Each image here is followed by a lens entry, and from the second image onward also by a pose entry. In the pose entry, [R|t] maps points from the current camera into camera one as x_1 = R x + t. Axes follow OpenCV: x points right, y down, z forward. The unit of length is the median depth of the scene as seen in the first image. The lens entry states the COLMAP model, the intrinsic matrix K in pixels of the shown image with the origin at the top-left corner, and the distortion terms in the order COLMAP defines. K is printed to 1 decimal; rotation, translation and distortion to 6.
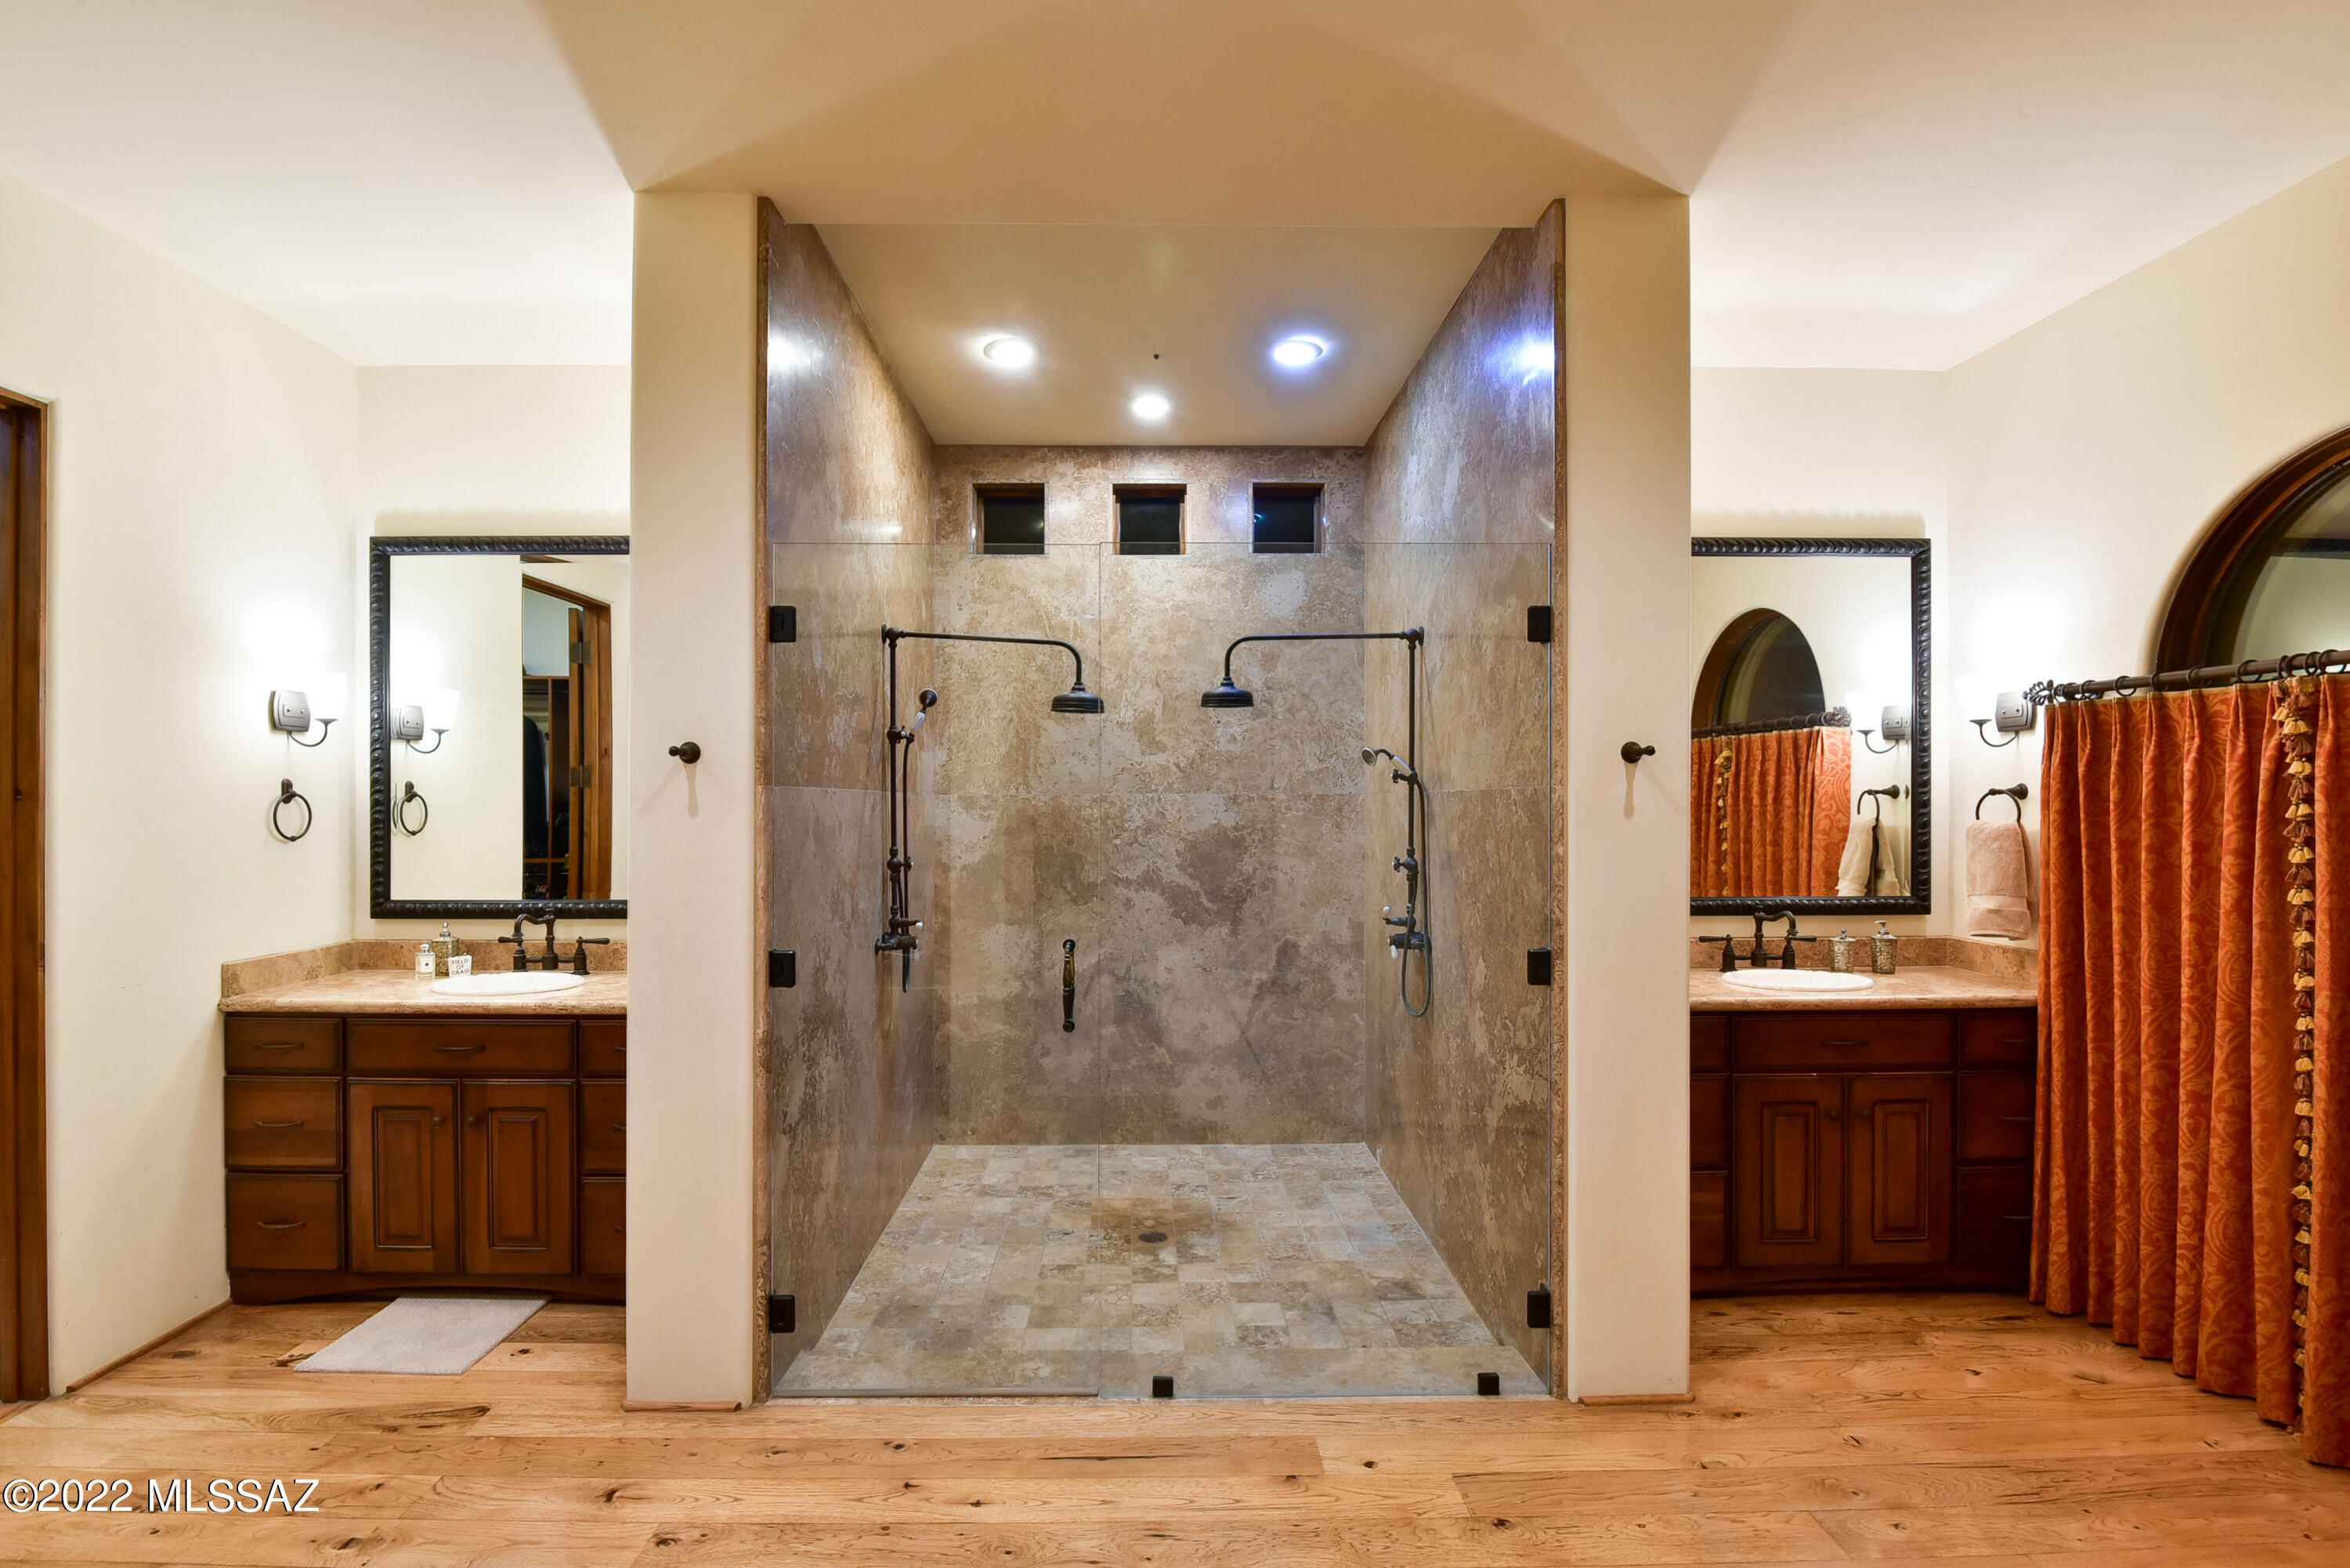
lens RADIAL K [[1132.8, 0, 1175.0], [0, 1132.8, 784.0], [0, 0, 1]] dist [-0.002954, -0.000470]
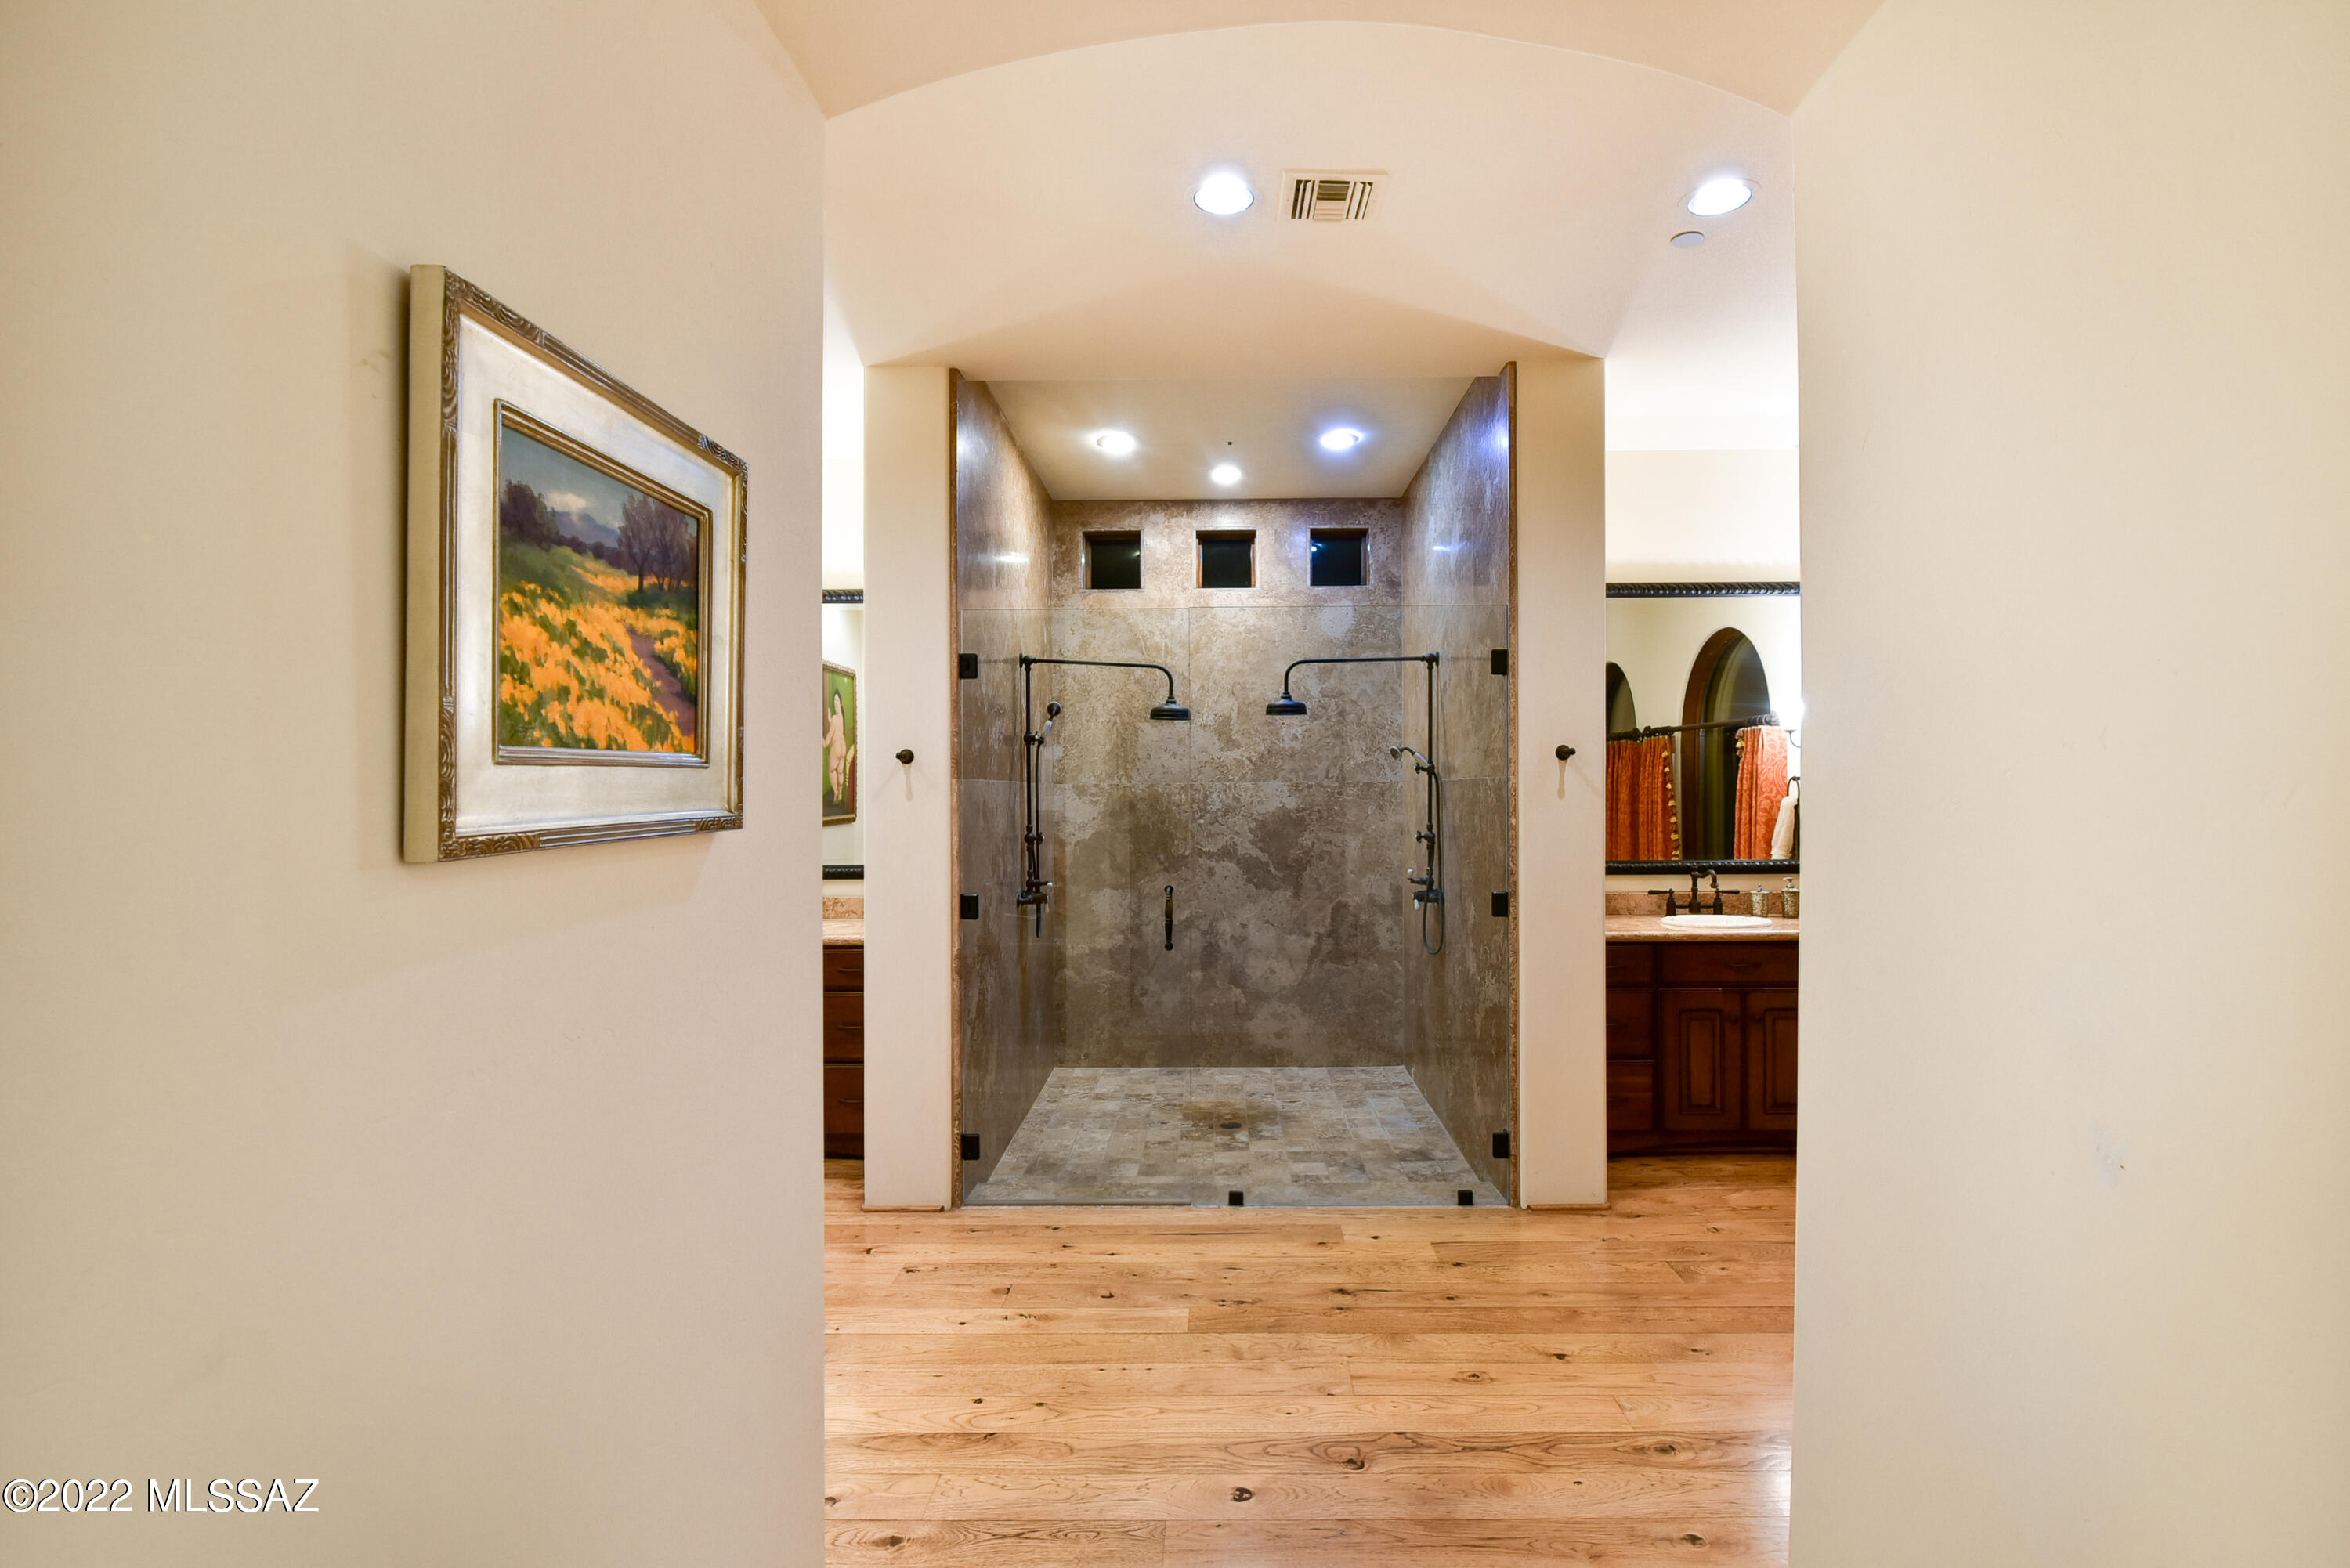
lens RADIAL K [[1100.1, 0, 1216.6], [0, 1100.1, 749.3], [0, 0, 1]] dist [-0.019163, -0.000648]
pose [[0.999374, -0.005746, -0.034907, 0.010621], [0.005029, 0.999775, -0.020595, -0.003729], [0.035017, 0.020407, 0.999178, -0.259234]]
